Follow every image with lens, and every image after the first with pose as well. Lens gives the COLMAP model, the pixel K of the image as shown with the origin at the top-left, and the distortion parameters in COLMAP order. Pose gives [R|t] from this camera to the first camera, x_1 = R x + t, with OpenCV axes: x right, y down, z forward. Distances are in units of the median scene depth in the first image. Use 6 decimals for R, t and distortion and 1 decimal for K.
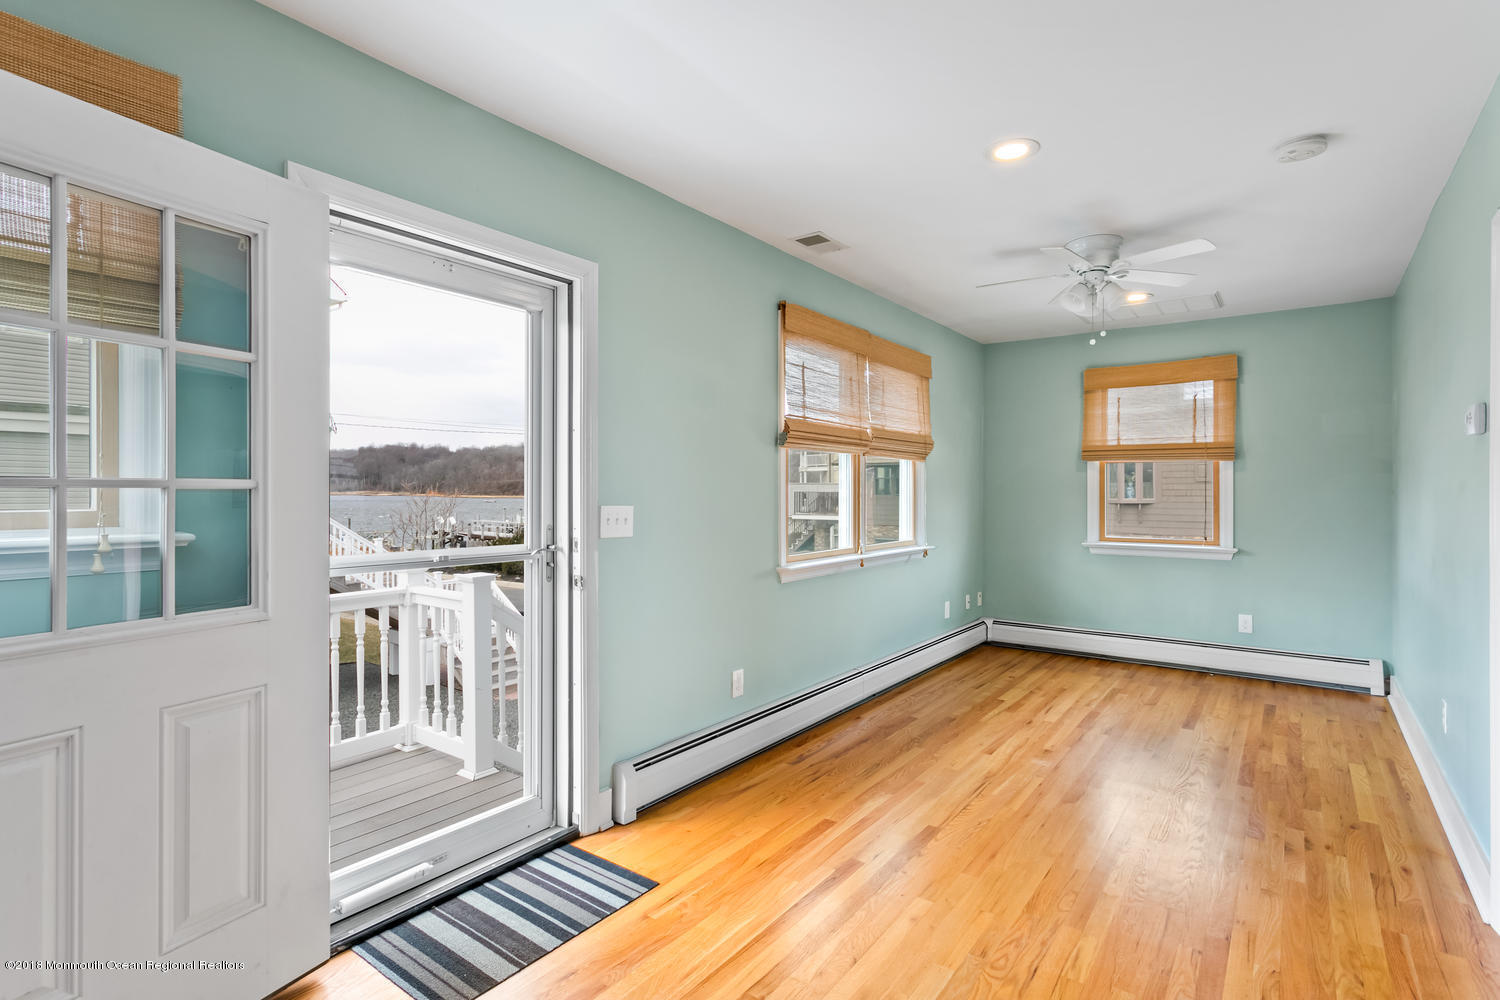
lens RADIAL K [[730.3, 0, 754.3], [0, 730.3, 496.2], [0, 0, 1]] dist [-0.003151, 0.000583]
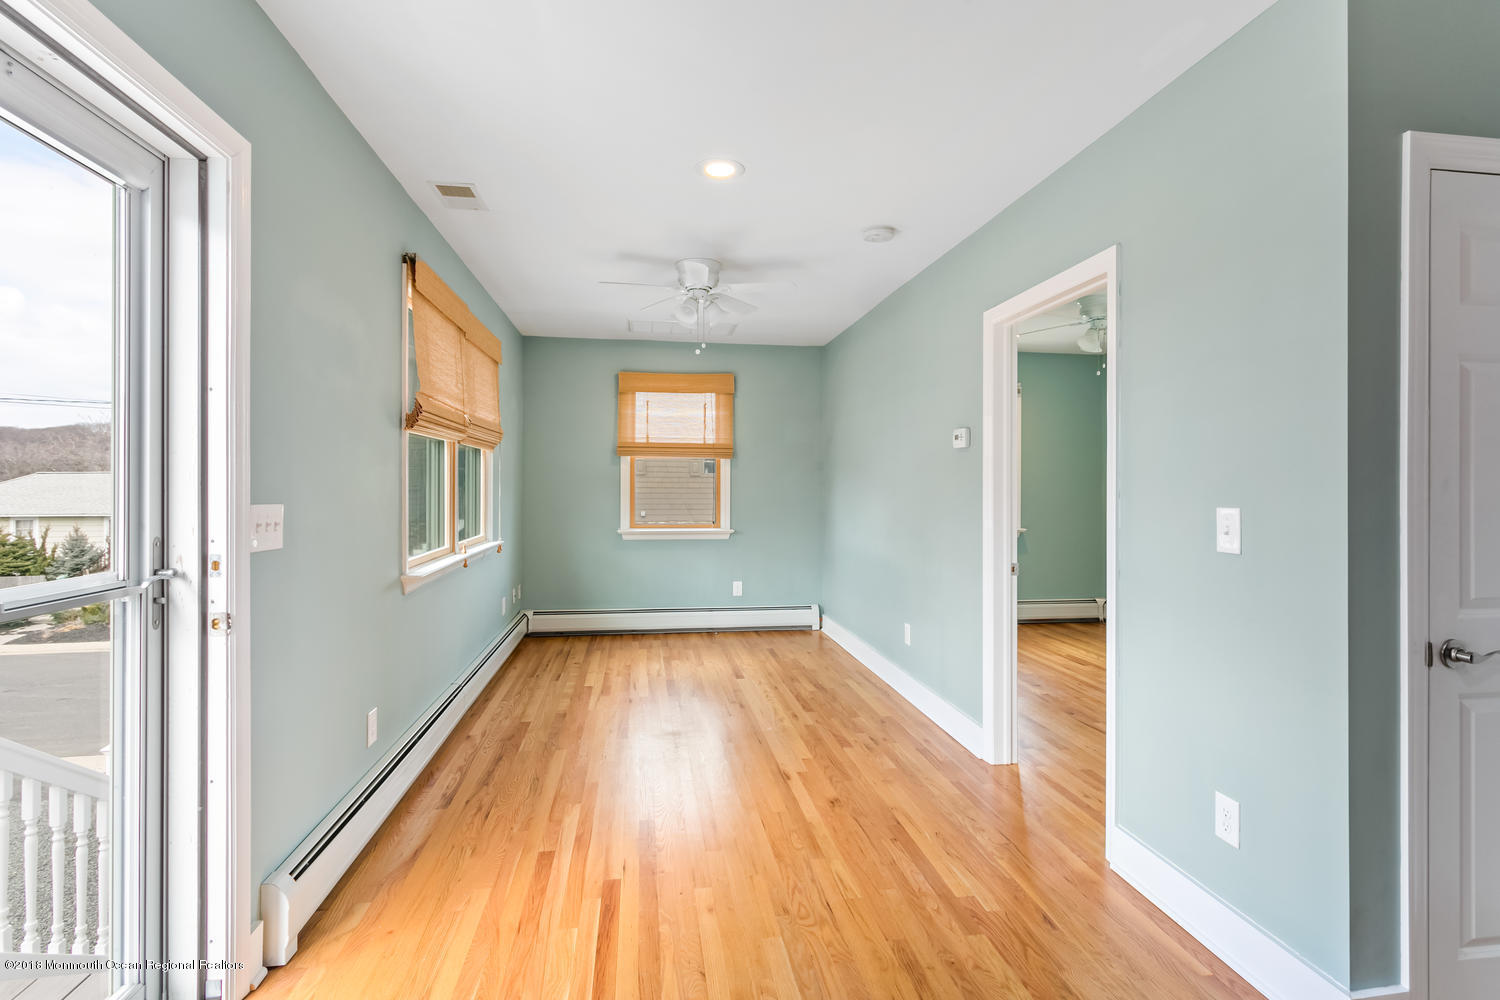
lens RADIAL K [[713.0, 0, 745.6], [0, 713.0, 486.1], [0, 0, 1]] dist [-0.000802, 0.000300]
pose [[0.708739, -0.002129, 0.705468, -0.265766], [0.004139, 0.999991, -0.001140, -0.001247], [-0.705459, 0.003728, 0.708741, 0.162692]]
